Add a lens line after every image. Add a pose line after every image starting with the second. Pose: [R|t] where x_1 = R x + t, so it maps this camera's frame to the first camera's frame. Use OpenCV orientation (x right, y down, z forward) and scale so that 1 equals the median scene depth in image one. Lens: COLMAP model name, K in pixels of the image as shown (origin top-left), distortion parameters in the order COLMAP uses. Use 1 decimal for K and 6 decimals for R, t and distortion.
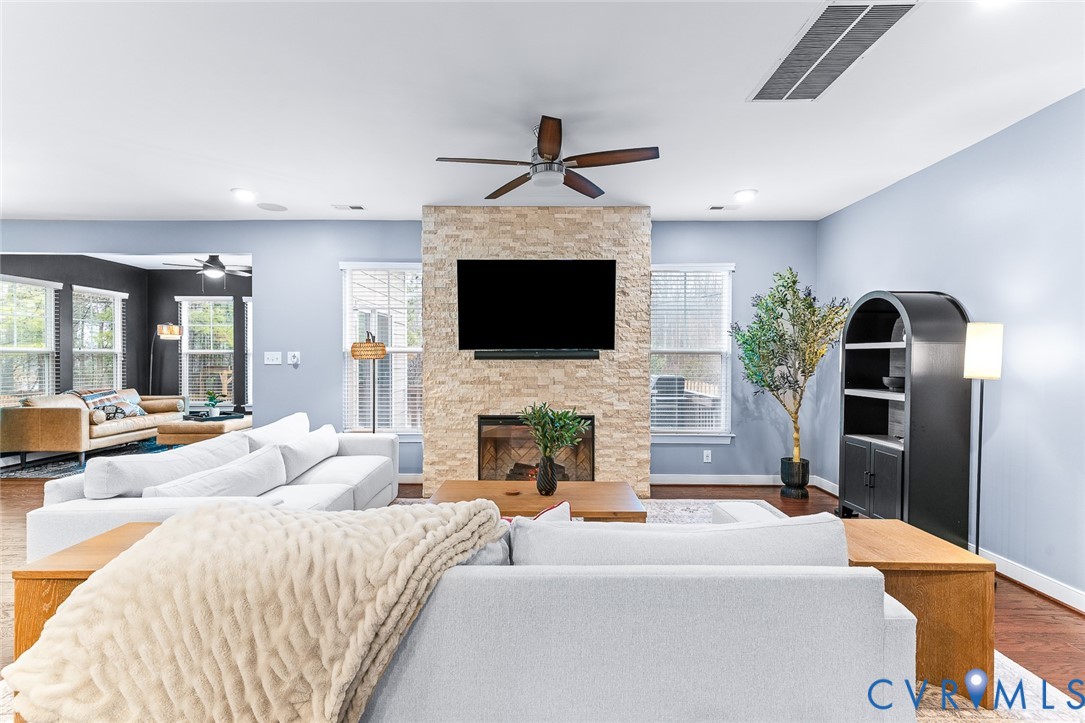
lens RADIAL K [[514.3, 0, 541.8], [0, 514.3, 364.1], [0, 0, 1]] dist [0.016095, -0.000677]
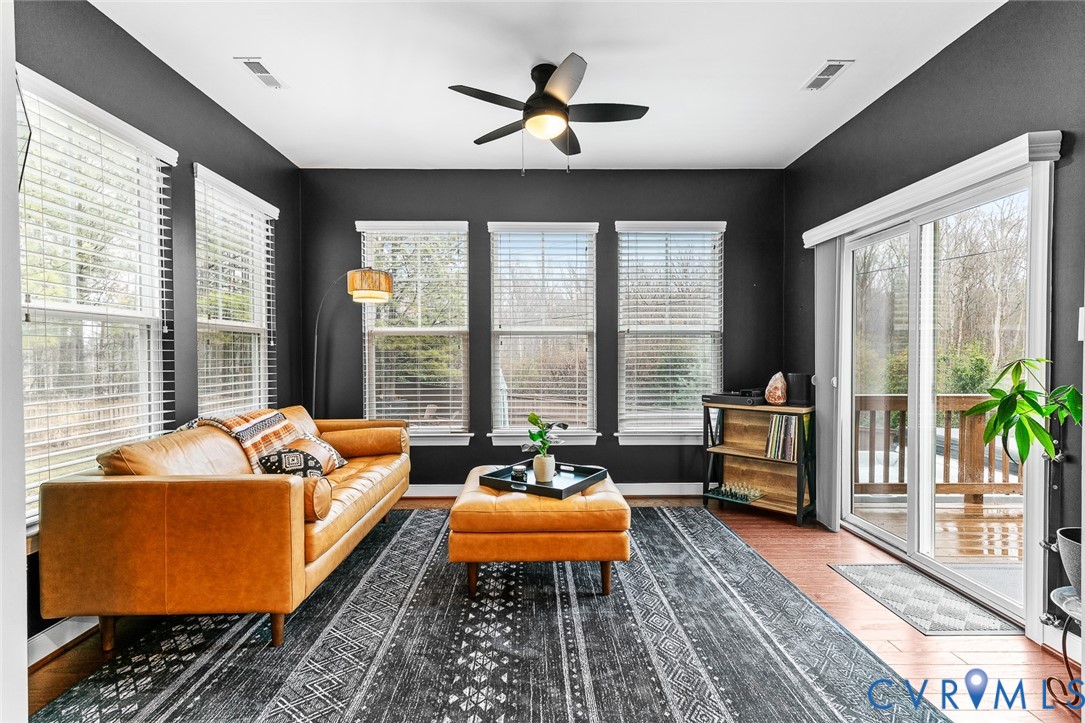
lens RADIAL K [[514.3, 0, 543.6], [0, 514.3, 361.6], [0, 0, 1]] dist [0.016095, -0.000677]
pose [[0.999765, -0.007628, 0.020297, -0.942546], [0.007639, 0.999971, -0.000453, 0.014833], [-0.020293, 0.000608, 0.999794, 0.864106]]
